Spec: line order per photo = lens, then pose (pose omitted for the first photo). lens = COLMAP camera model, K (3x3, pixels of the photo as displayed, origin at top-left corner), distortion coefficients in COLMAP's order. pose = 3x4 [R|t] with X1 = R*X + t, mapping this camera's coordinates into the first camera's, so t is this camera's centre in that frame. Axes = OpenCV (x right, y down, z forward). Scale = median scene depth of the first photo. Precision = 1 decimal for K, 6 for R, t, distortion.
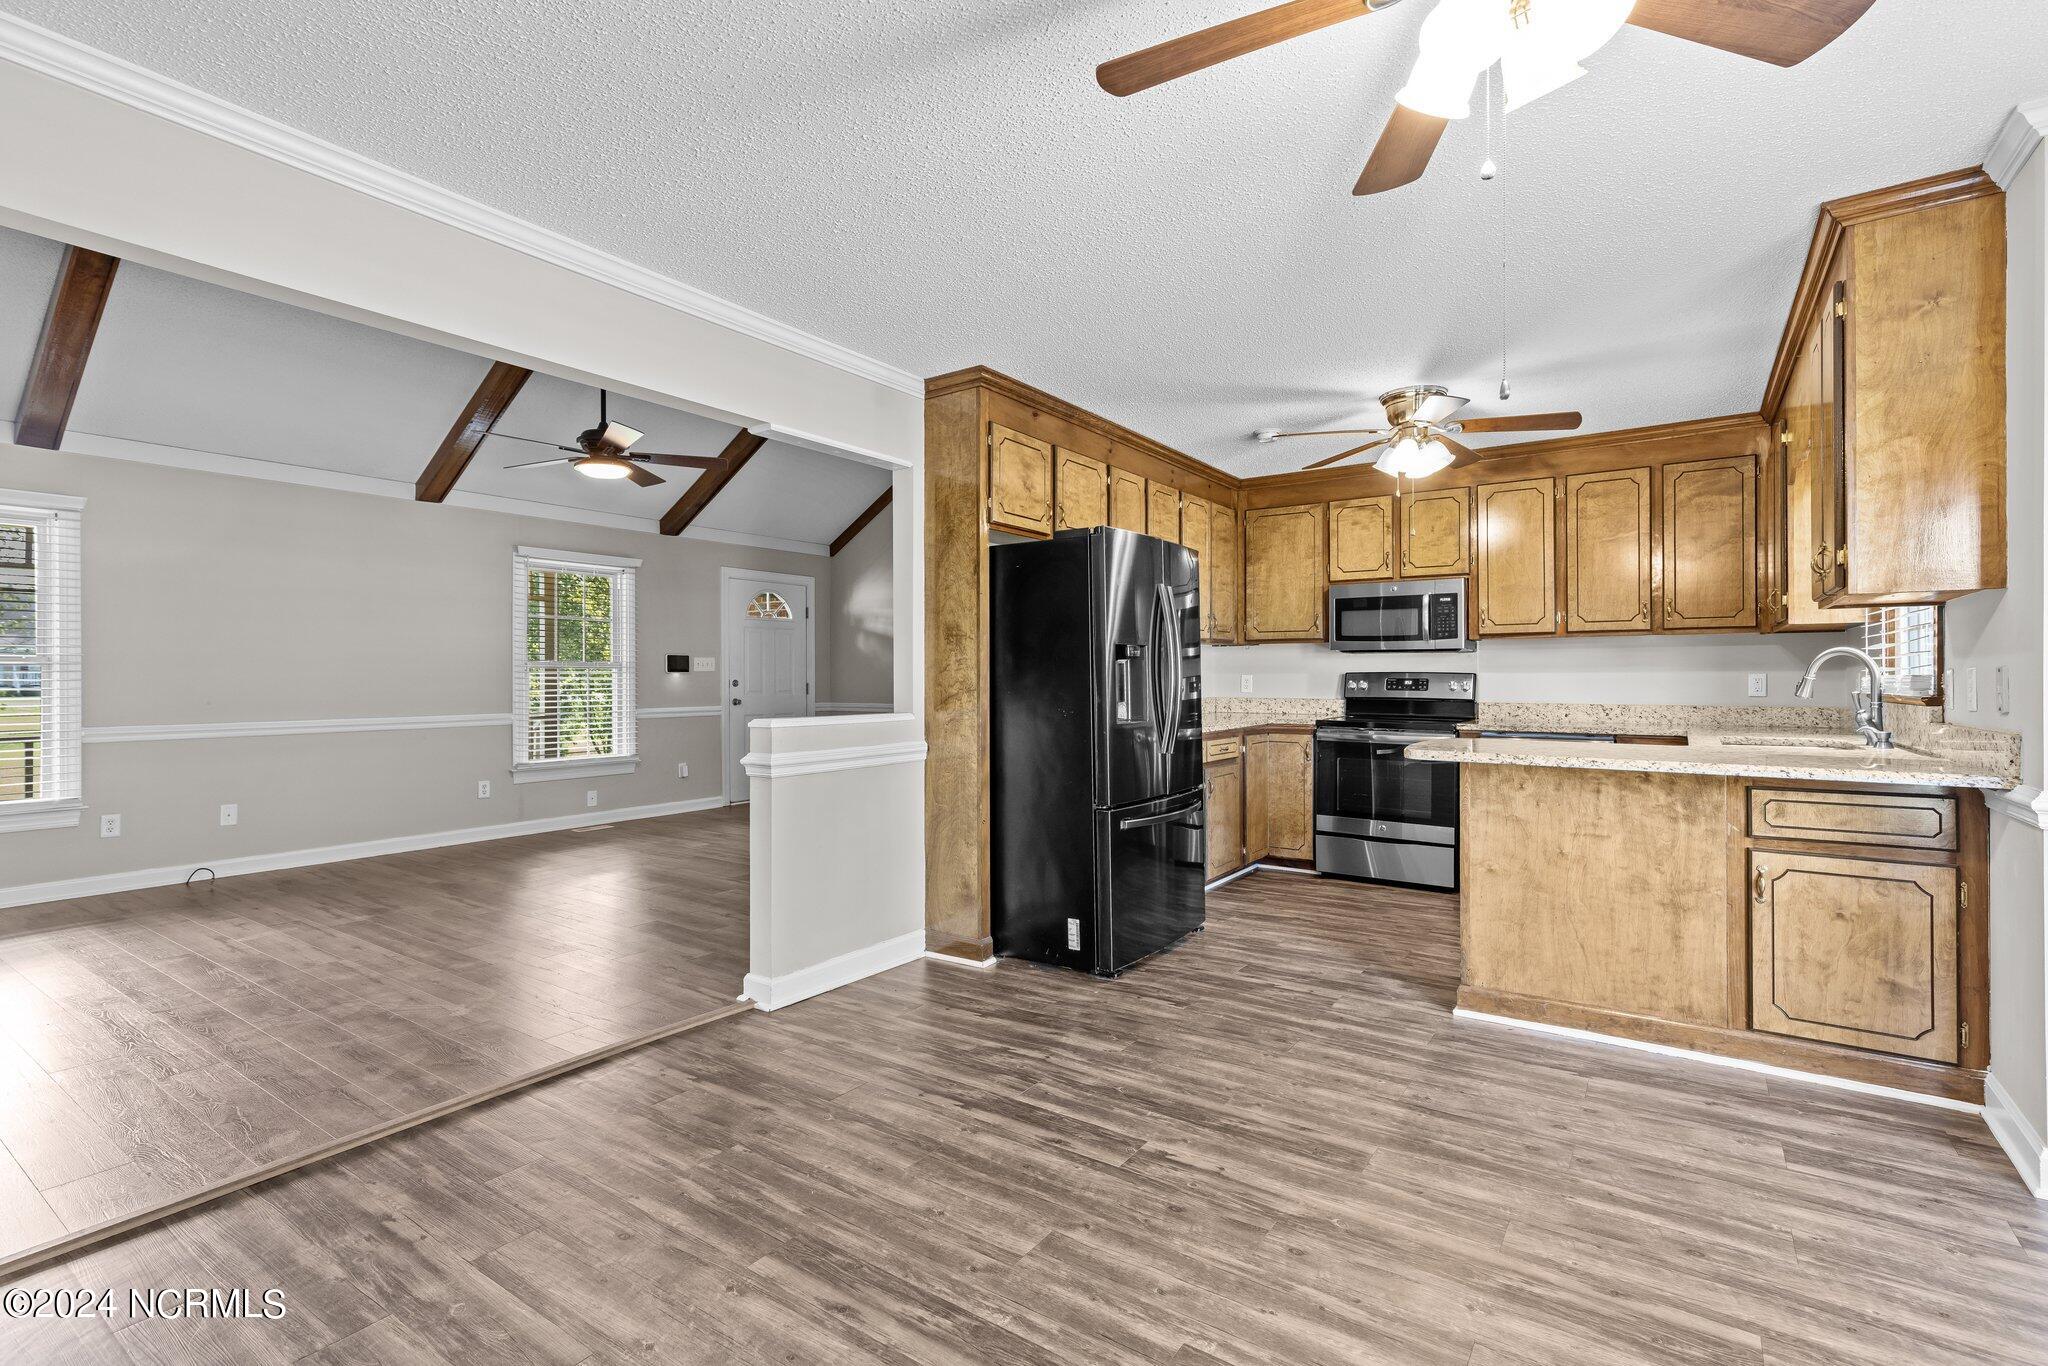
lens RADIAL K [[938.4, 0, 1026.6], [0, 938.4, 676.8], [0, 0, 1]] dist [0.014659, -0.006027]
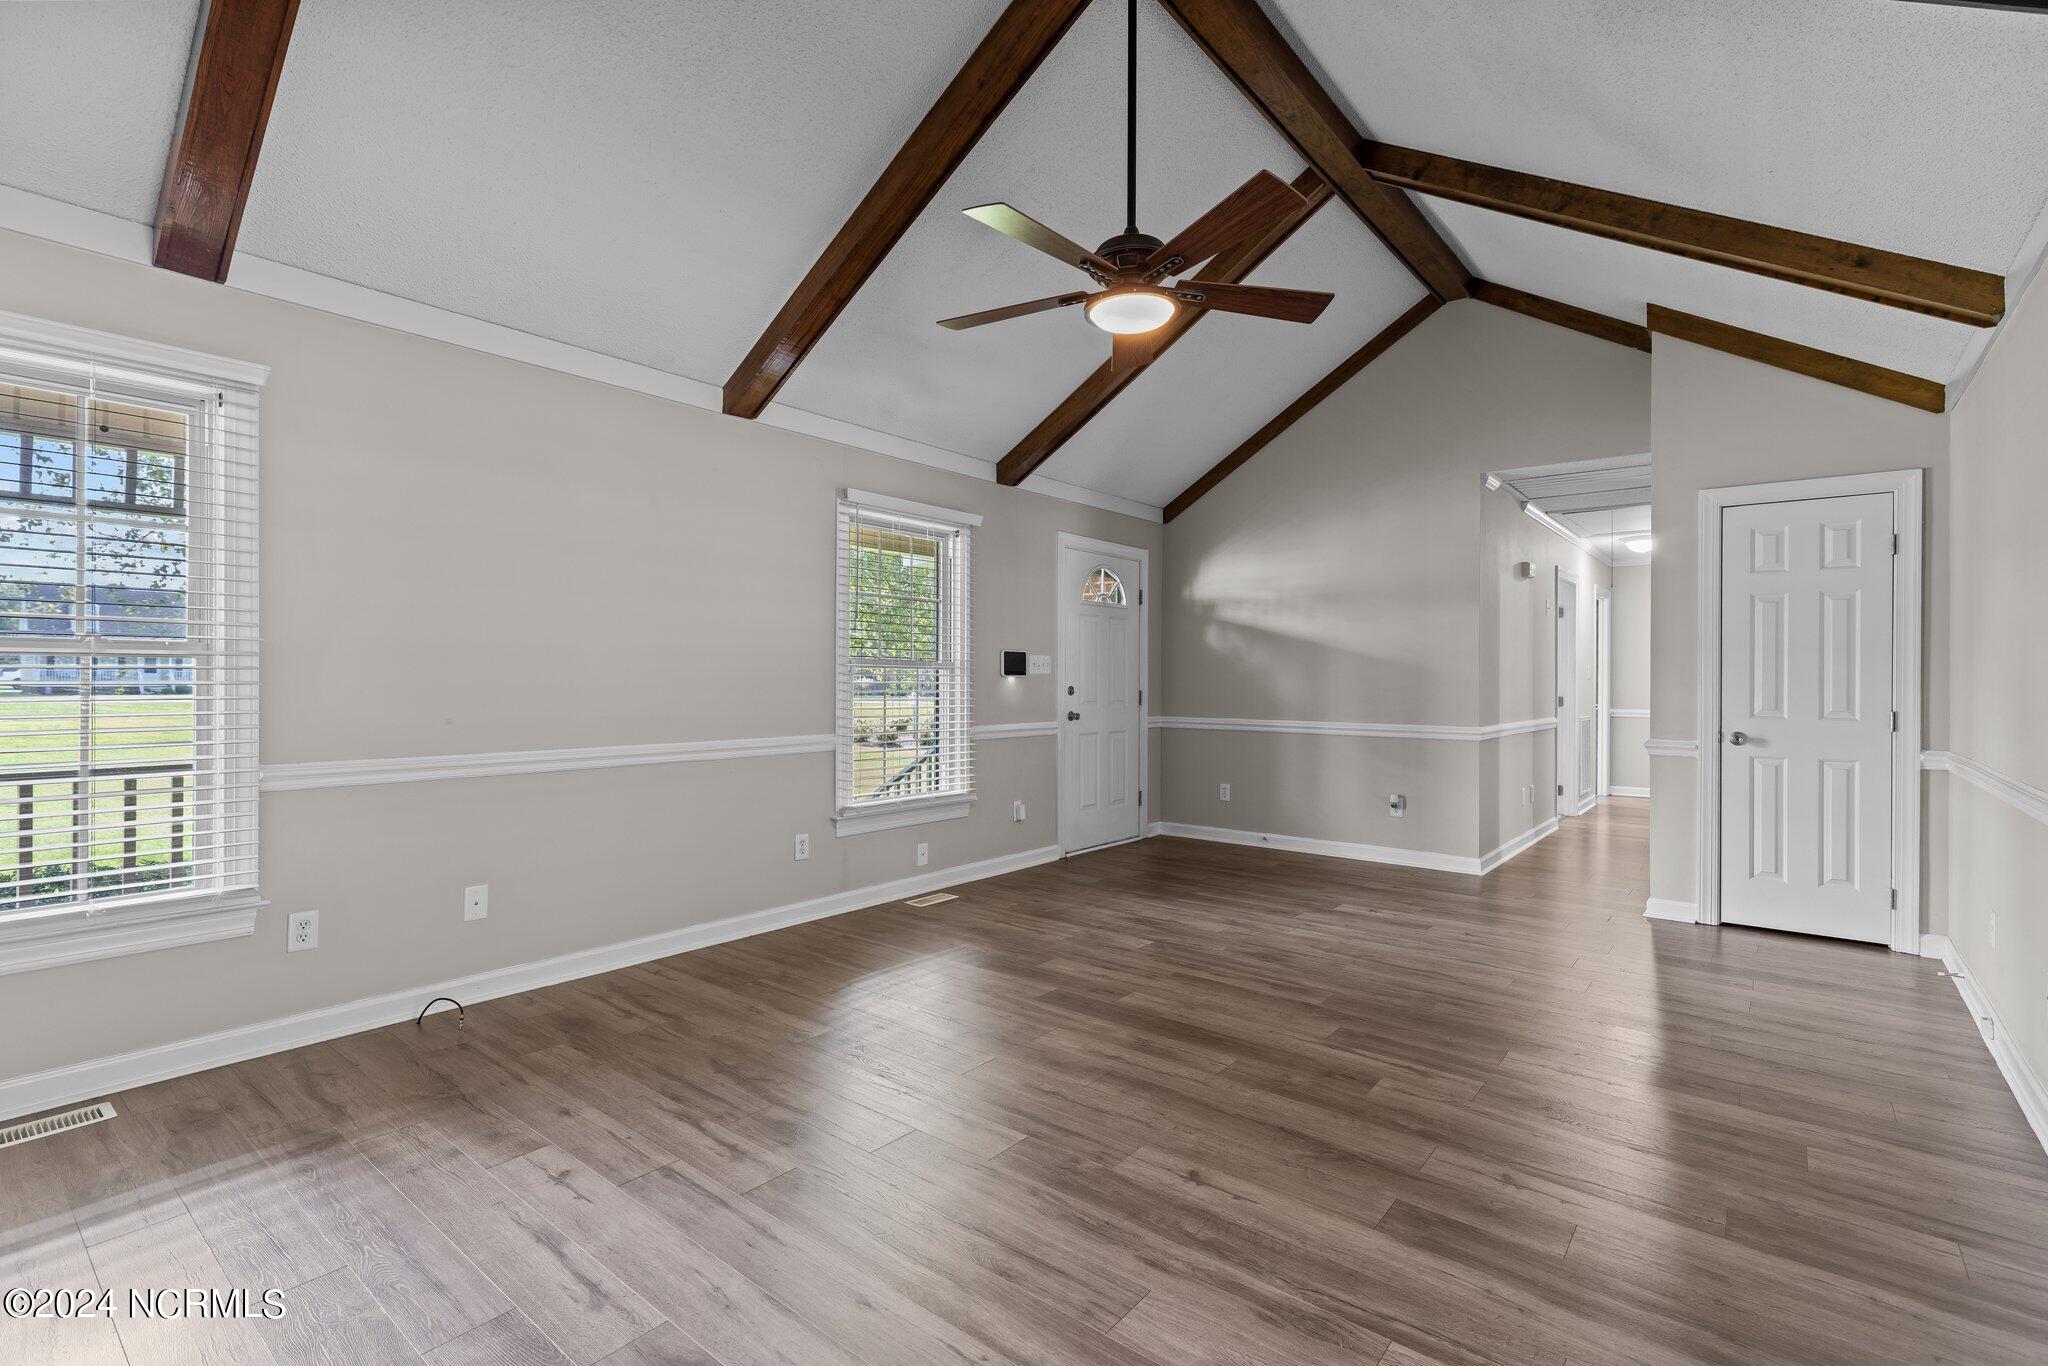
lens RADIAL K [[925.7, 0, 1034.8], [0, 925.7, 683.4], [0, 0, 1]] dist [0.006069, -0.000369]
pose [[0.997473, 0.007058, -0.070699, -0.582587], [-0.006836, 0.999971, 0.003379, -0.002145], [0.070721, -0.002887, 0.997492, 0.559529]]
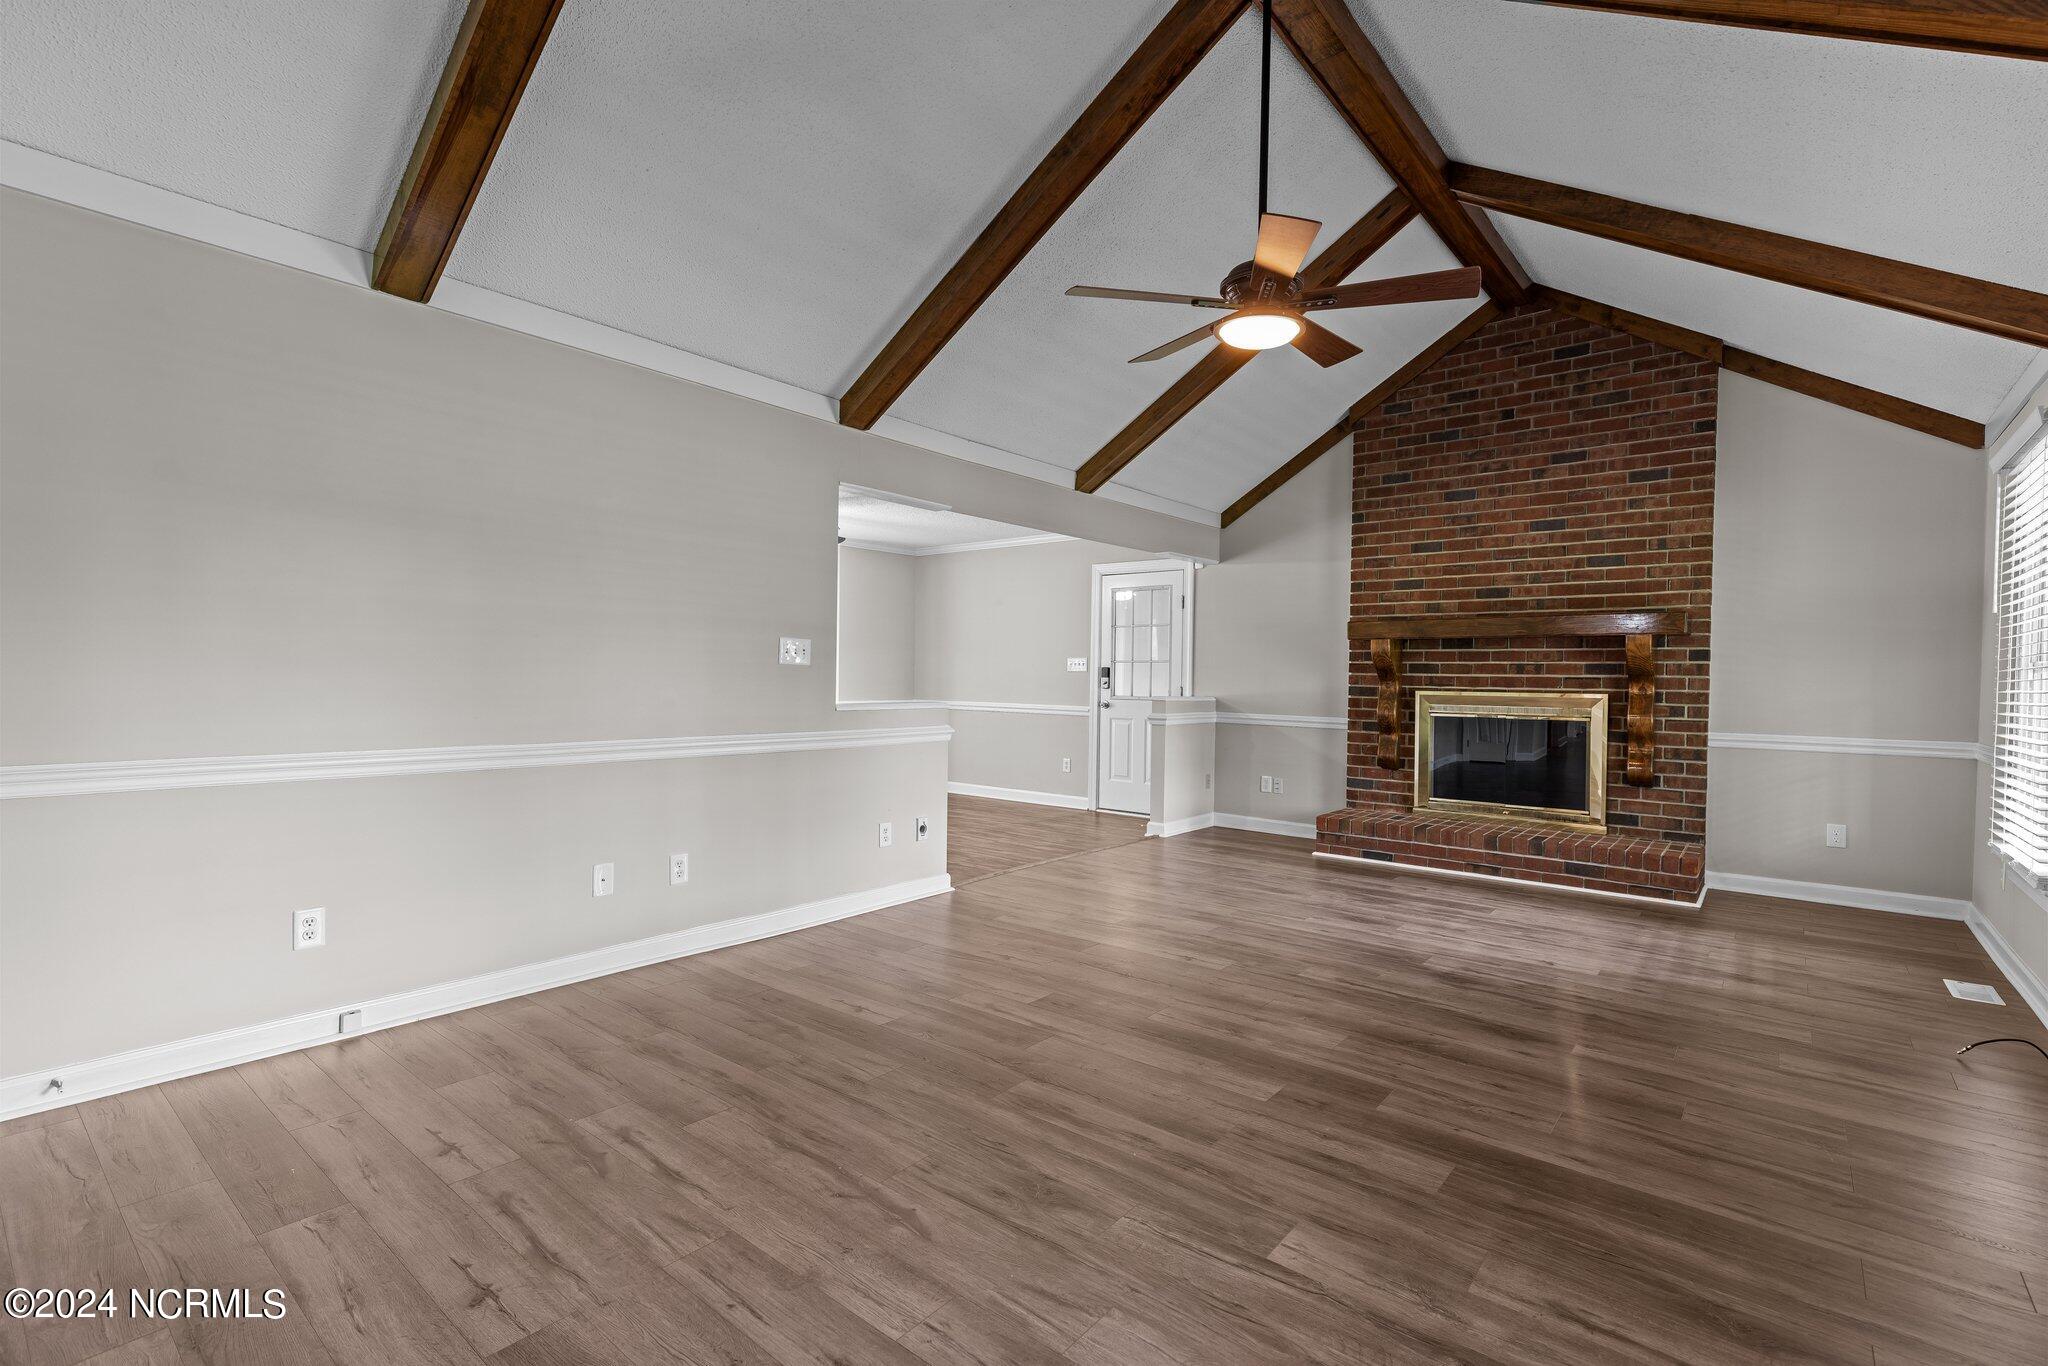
lens RADIAL K [[925.7, 0, 1034.8], [0, 925.7, 683.4], [0, 0, 1]] dist [0.006069, -0.000369]
pose [[-0.997149, -0.012245, 0.074464, -0.441821], [-0.011672, 0.999899, 0.008127, 0.000920], [-0.074556, 0.007235, -0.997191, 2.005732]]
